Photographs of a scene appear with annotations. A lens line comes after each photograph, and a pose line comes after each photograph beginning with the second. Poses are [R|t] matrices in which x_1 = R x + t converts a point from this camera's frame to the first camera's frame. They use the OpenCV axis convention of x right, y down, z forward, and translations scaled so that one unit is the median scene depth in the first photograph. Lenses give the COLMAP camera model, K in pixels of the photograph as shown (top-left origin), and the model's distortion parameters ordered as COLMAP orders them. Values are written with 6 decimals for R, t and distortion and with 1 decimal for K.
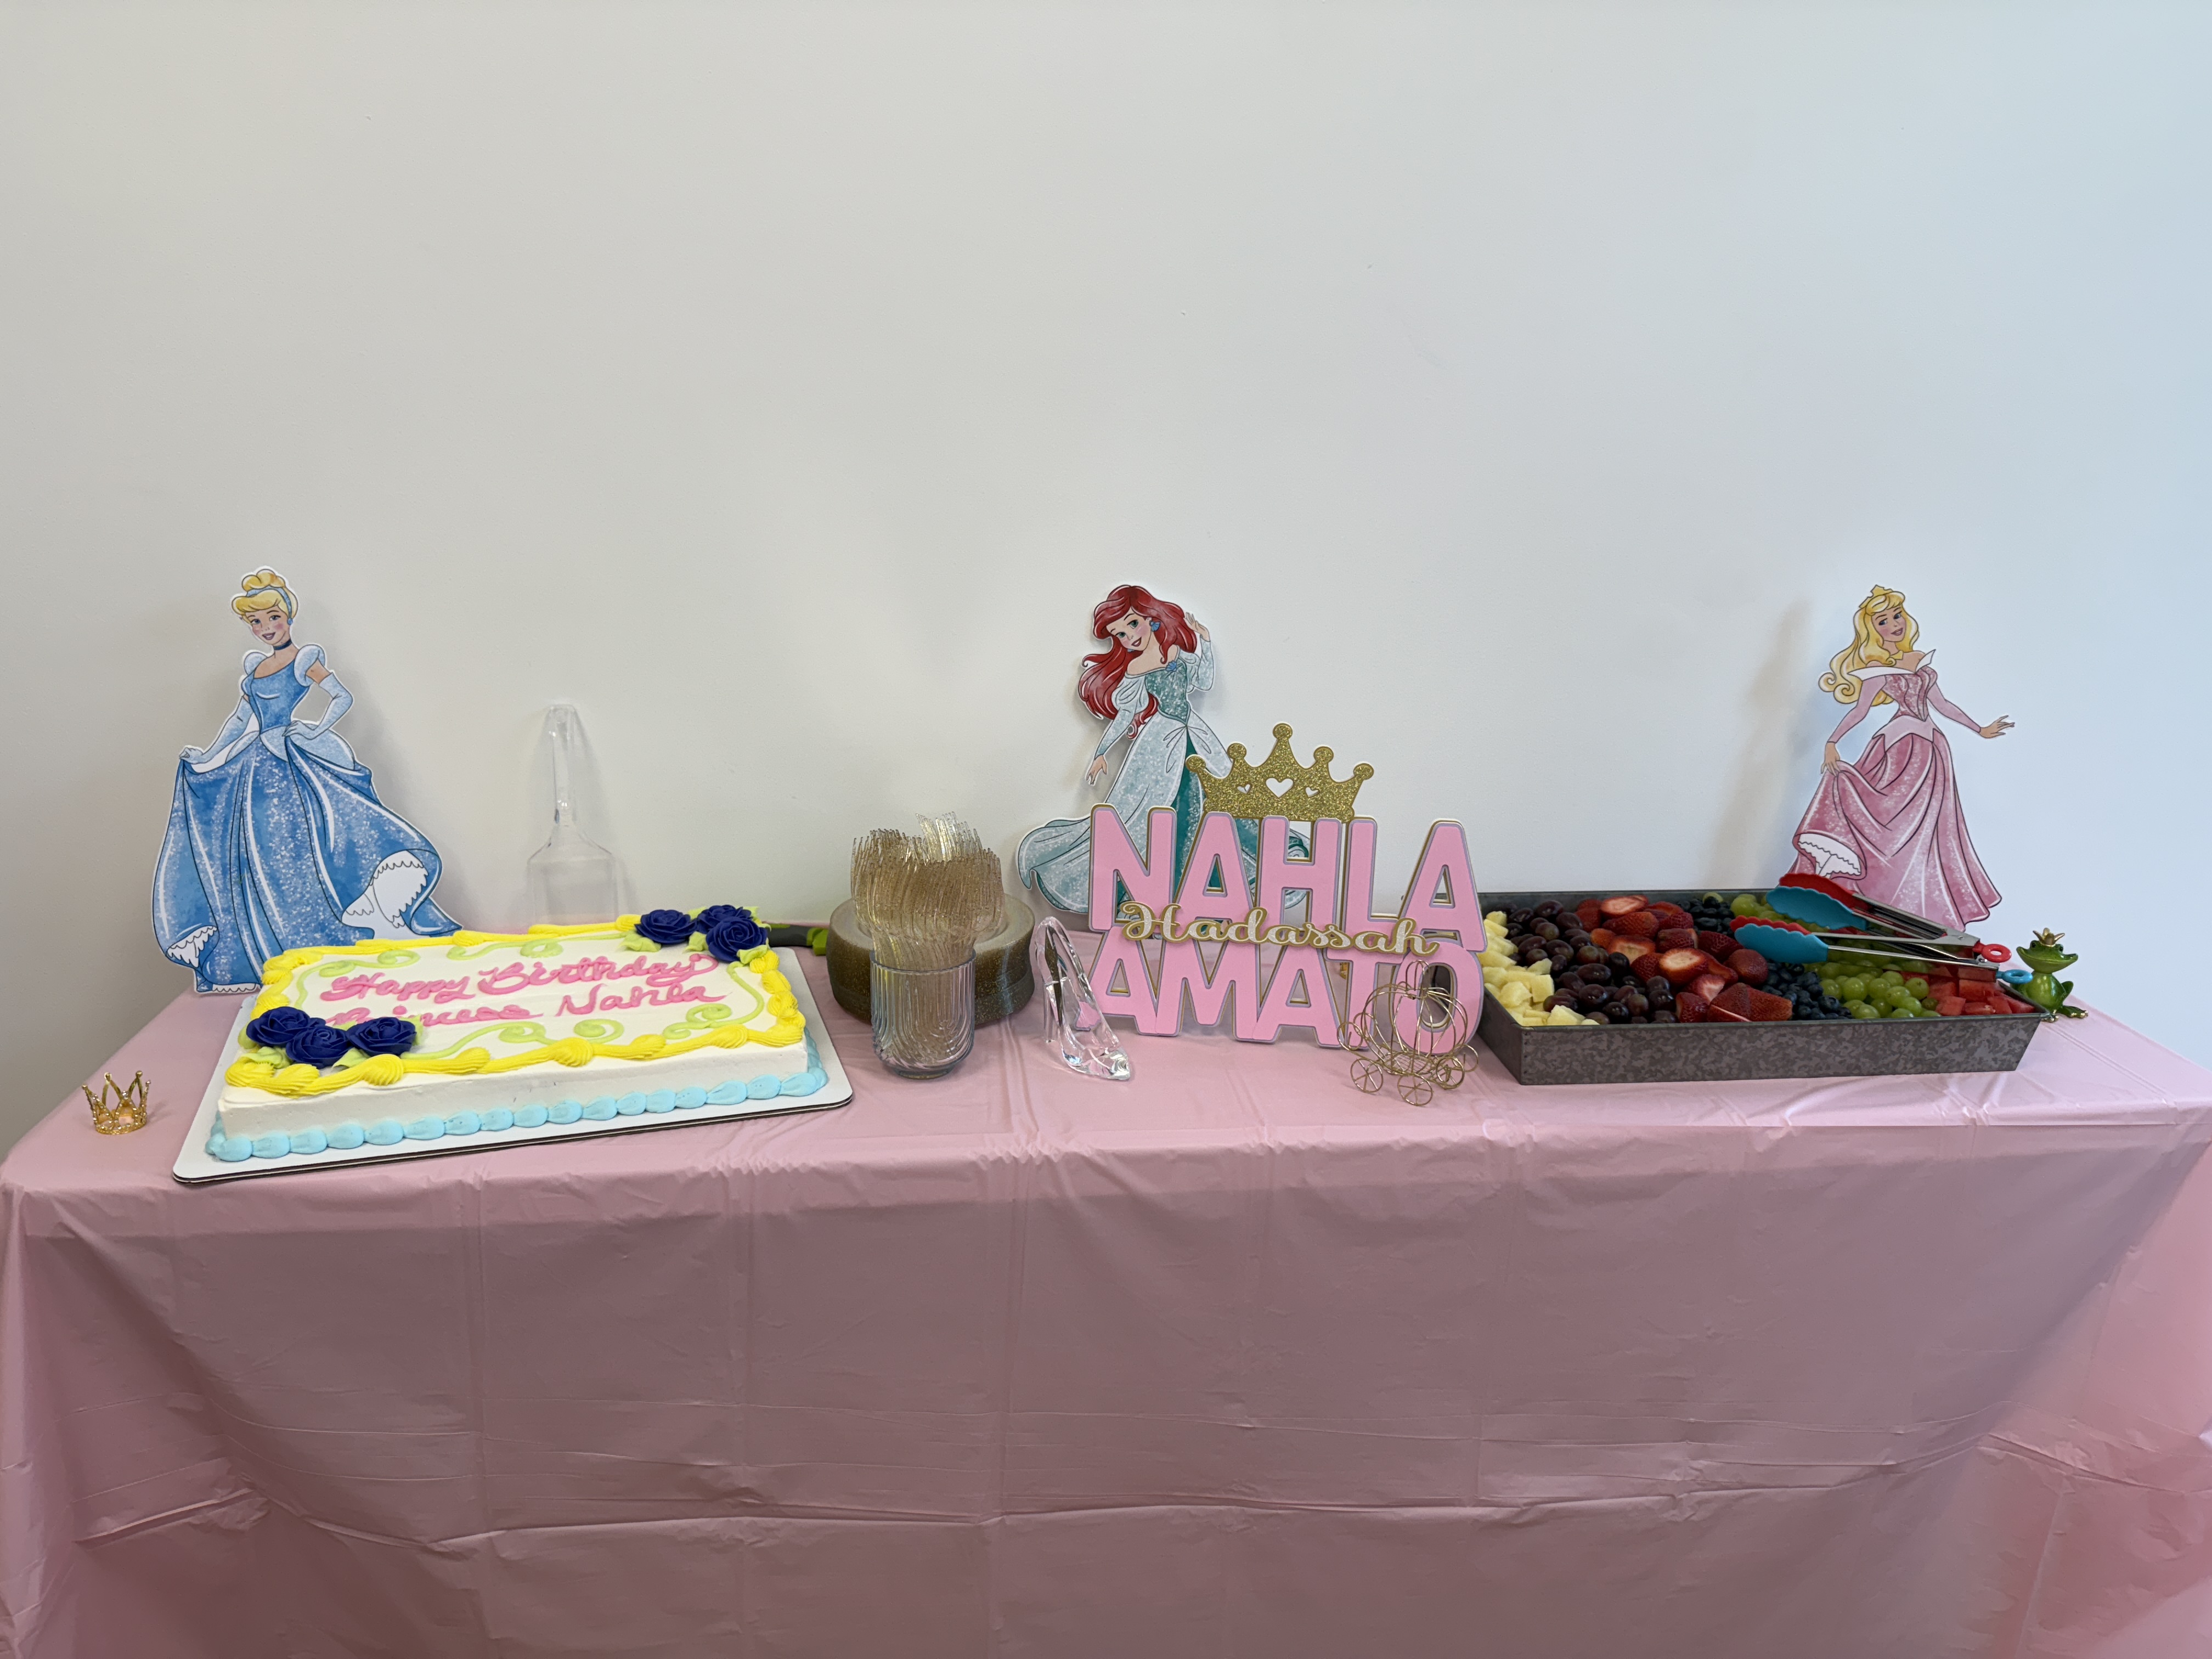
lens RADIAL K [[1528.6, 0, 1107.1], [0, 1528.6, 839.0], [0, 0, 1]] dist [0.126012, -0.243597]
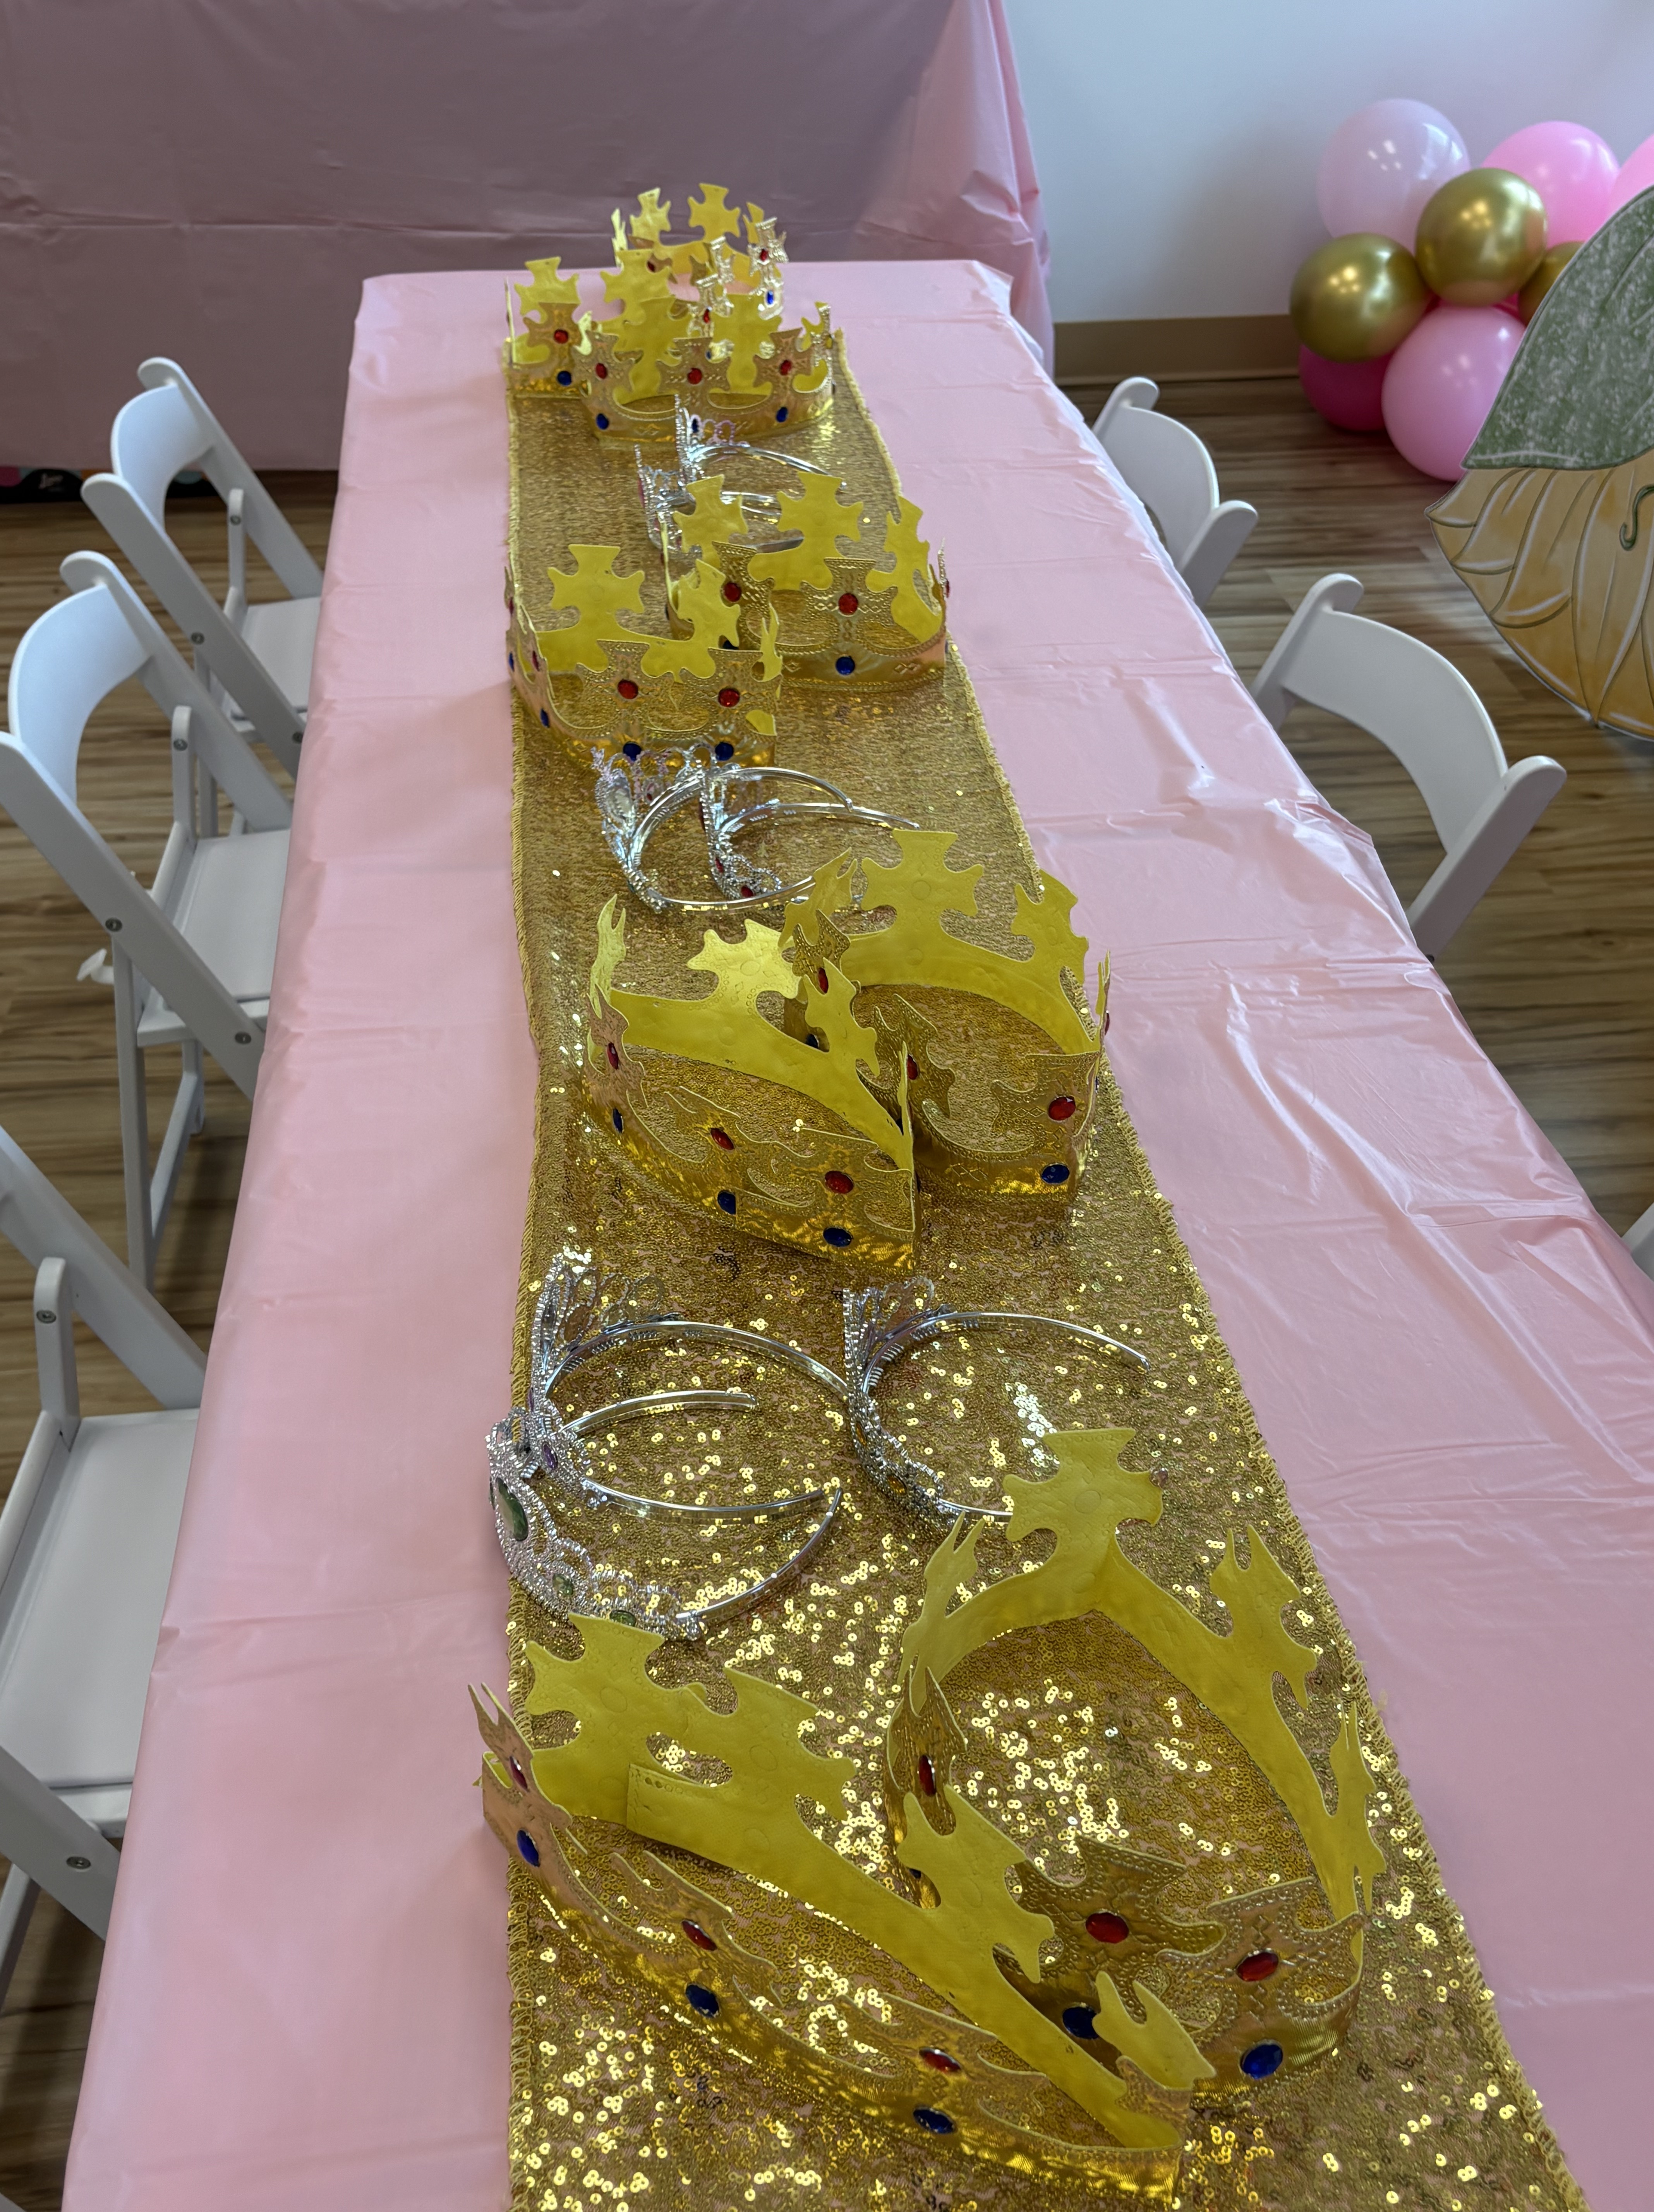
lens RADIAL K [[2363.4, 0, 835.8], [0, 2363.4, 1105.7], [0, 0, 1]] dist [0.028434, -0.022860]
pose [[0.999249, -0.004013, -0.038534, 0.636446], [0.015405, 0.953769, 0.300145, 0.515270], [0.035548, -0.300514, 0.953115, -1.485310]]
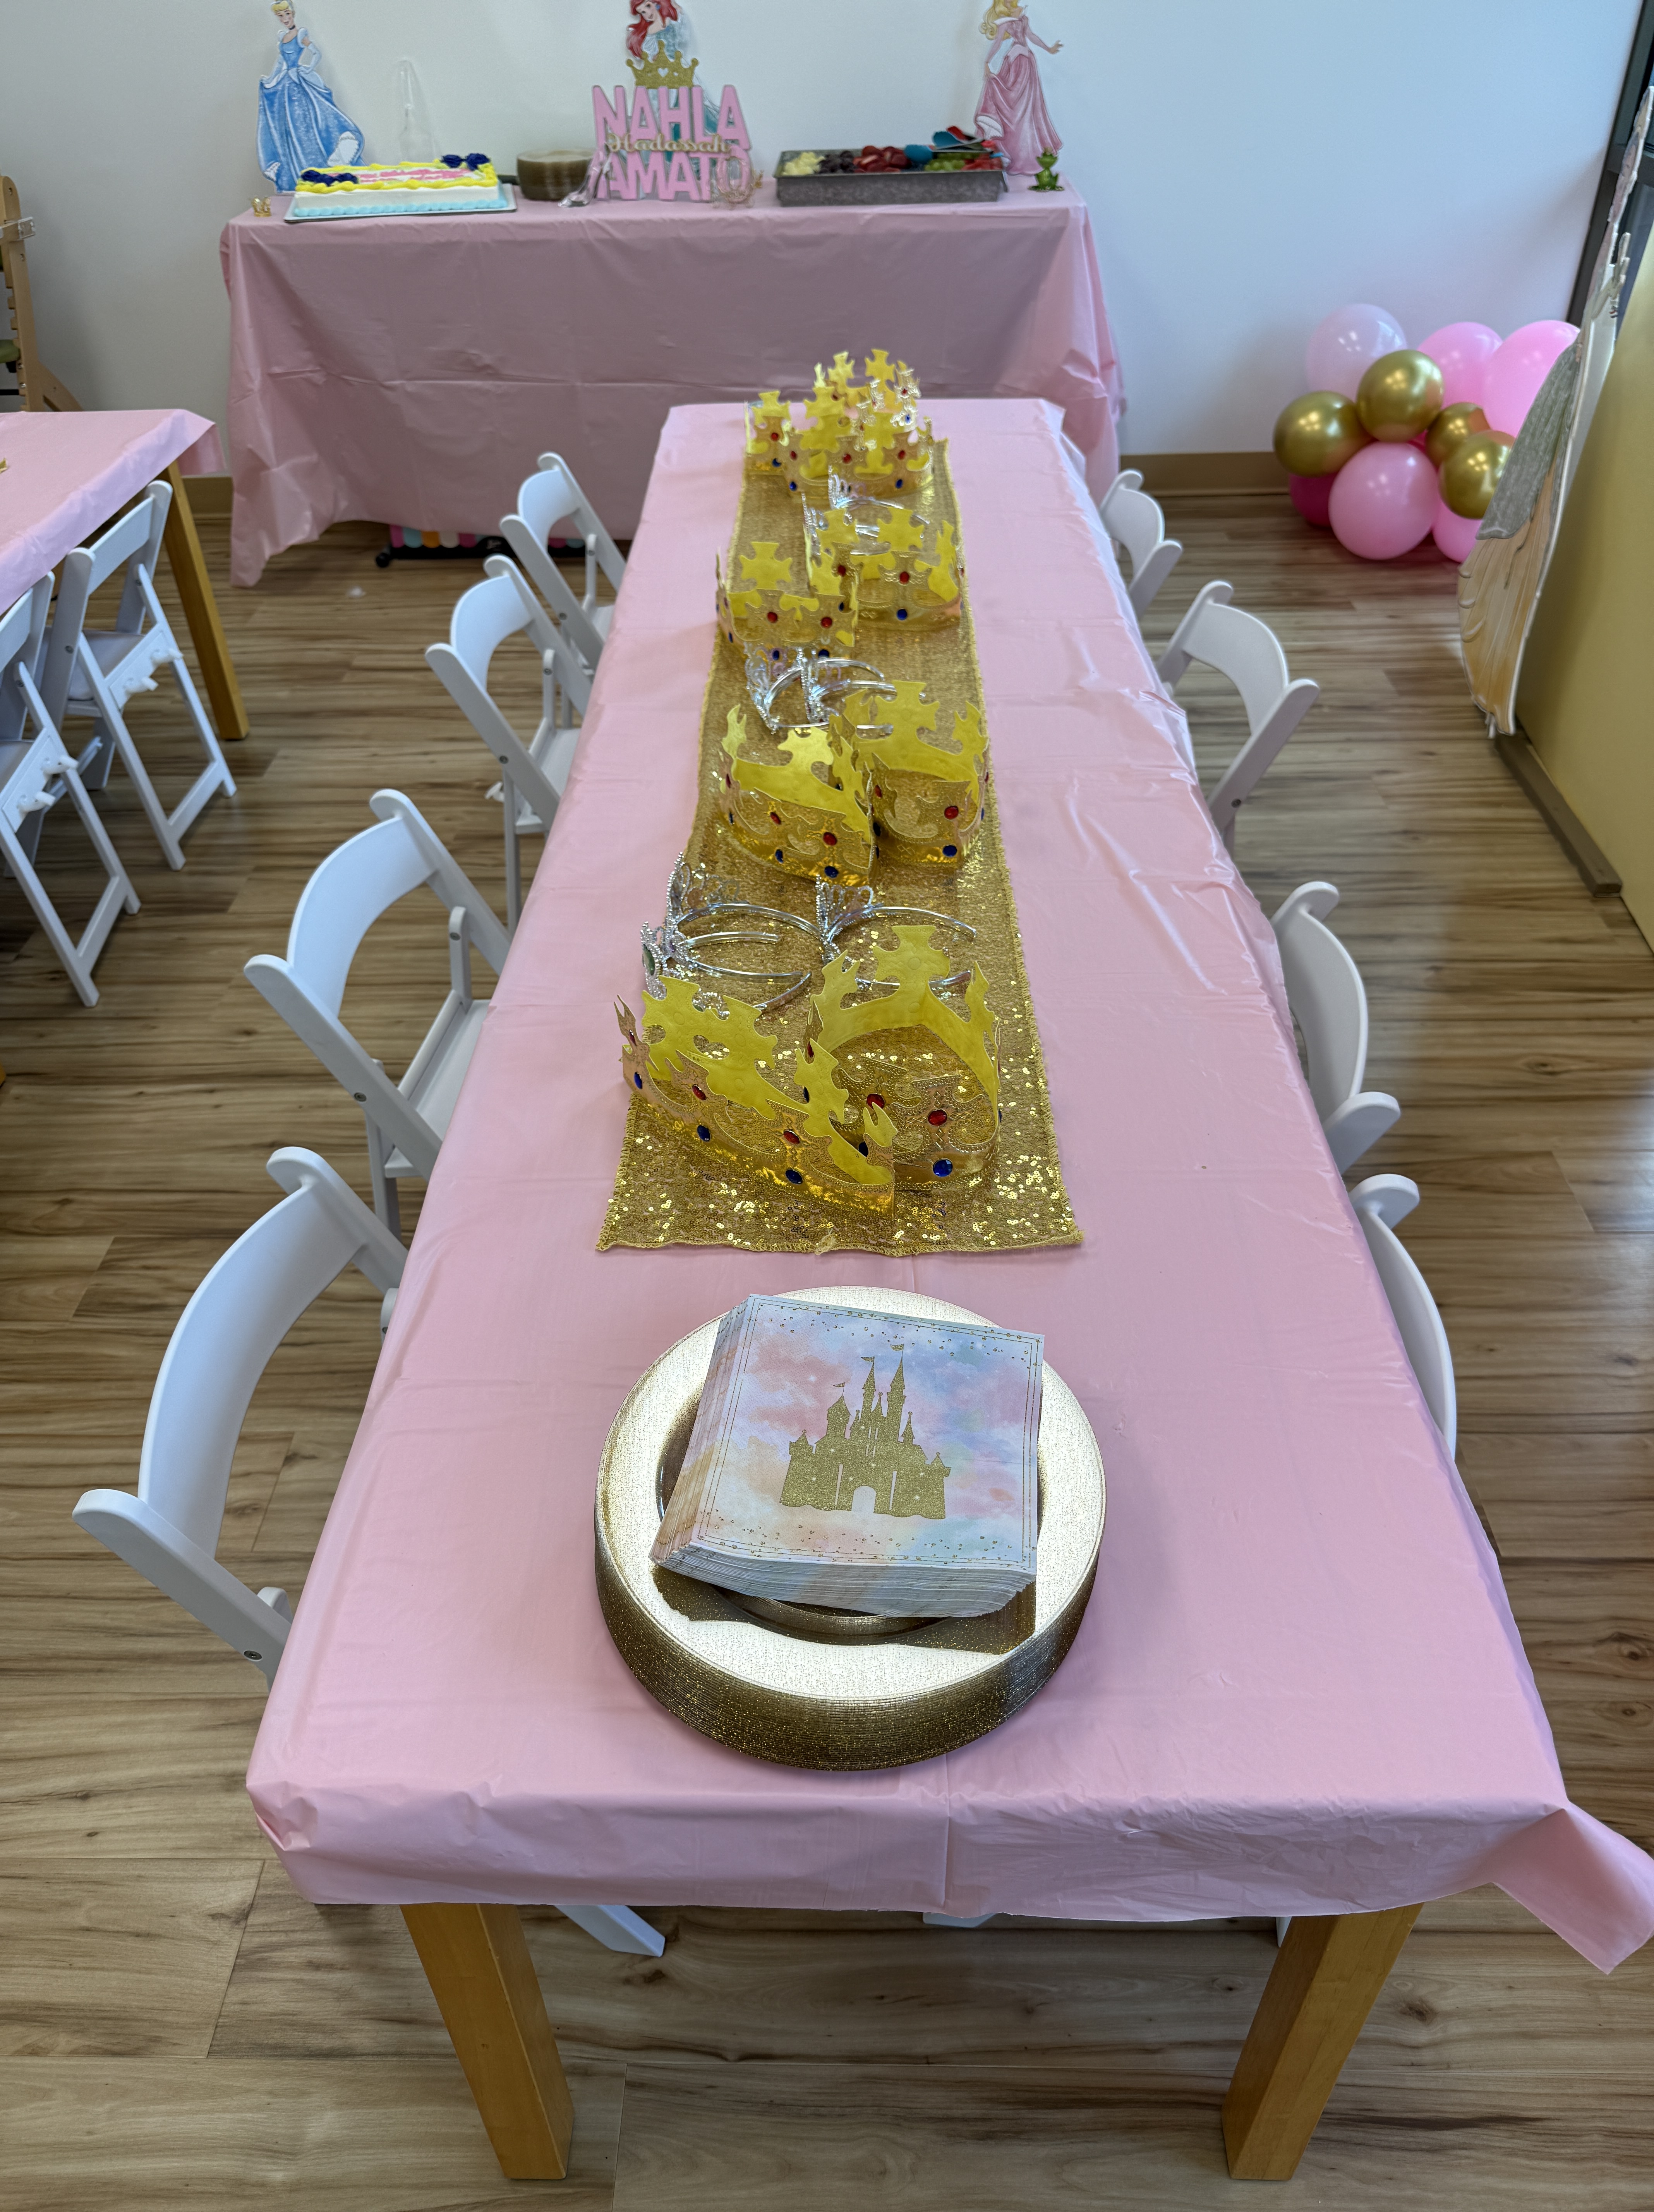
lens RADIAL K [[1559.5, 0, 821.1], [0, 1559.5, 1123.0], [0, 0, 1]] dist [-0.004198, -0.007256]
pose [[0.987004, 0.055287, -0.150887, 0.735635], [0.004839, 0.928302, 0.371796, 0.554986], [0.160624, -0.367695, 0.915970, -1.690653]]
